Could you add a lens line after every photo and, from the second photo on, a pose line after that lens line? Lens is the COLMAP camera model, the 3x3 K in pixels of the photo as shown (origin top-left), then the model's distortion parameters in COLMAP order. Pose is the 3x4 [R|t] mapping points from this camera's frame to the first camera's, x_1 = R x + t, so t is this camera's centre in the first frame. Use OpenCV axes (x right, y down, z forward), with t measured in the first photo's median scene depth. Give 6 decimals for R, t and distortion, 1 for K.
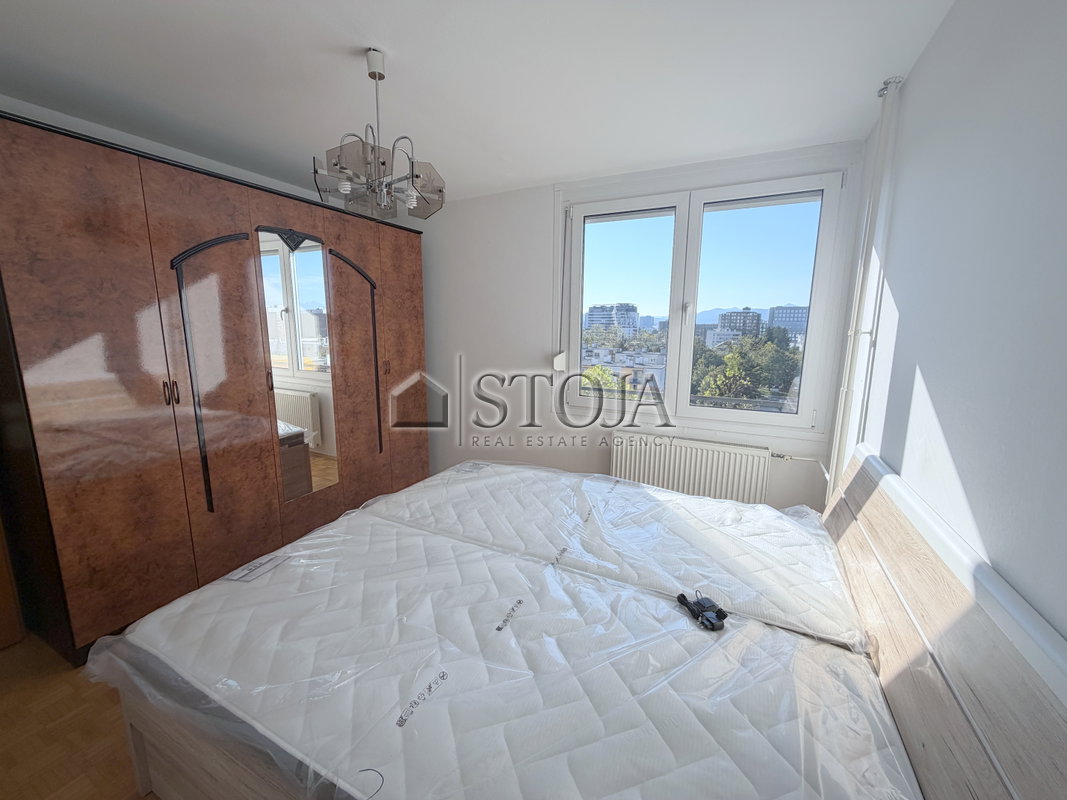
lens RADIAL K [[425.9, 0, 533.5], [0, 425.9, 400.0], [0, 0, 1]] dist [-0.000690, -0.000094]
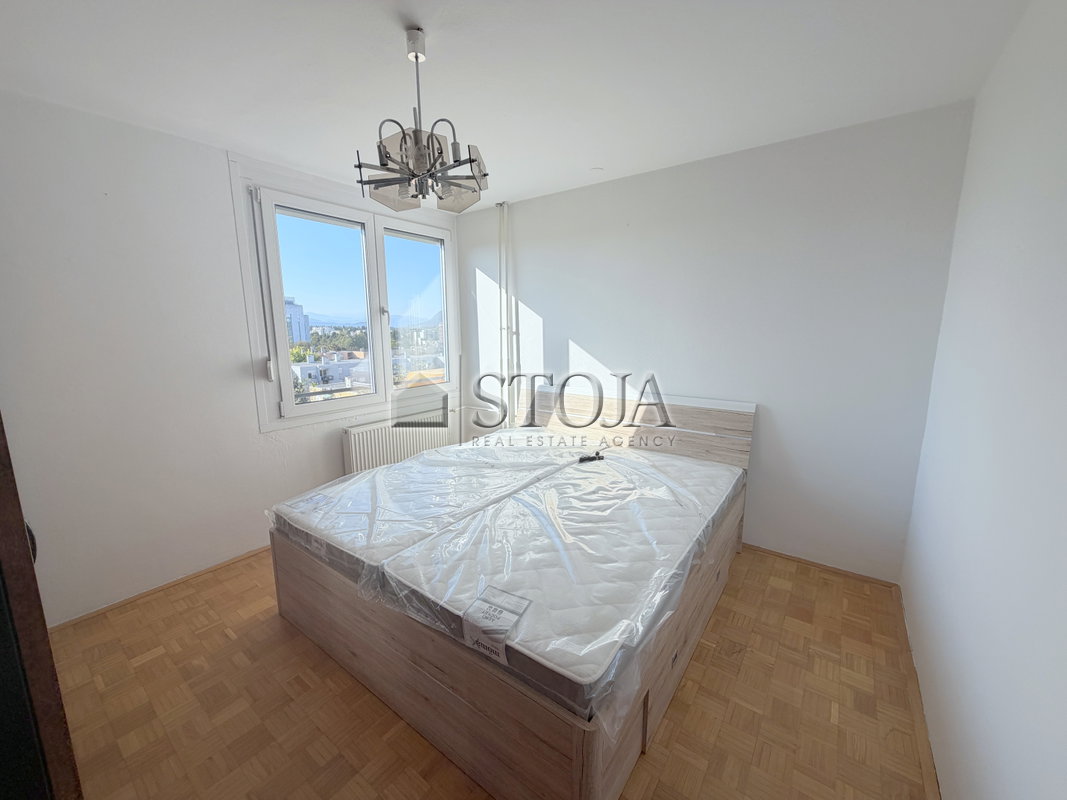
lens RADIAL K [[425.9, 0, 533.5], [0, 425.9, 400.0], [0, 0, 1]] dist [-0.000690, -0.000094]
pose [[0.143386, -0.173937, 0.974262, -0.882706], [0.178261, 0.972872, 0.147454, -0.080092], [-0.973480, 0.152530, 0.170503, 0.456862]]
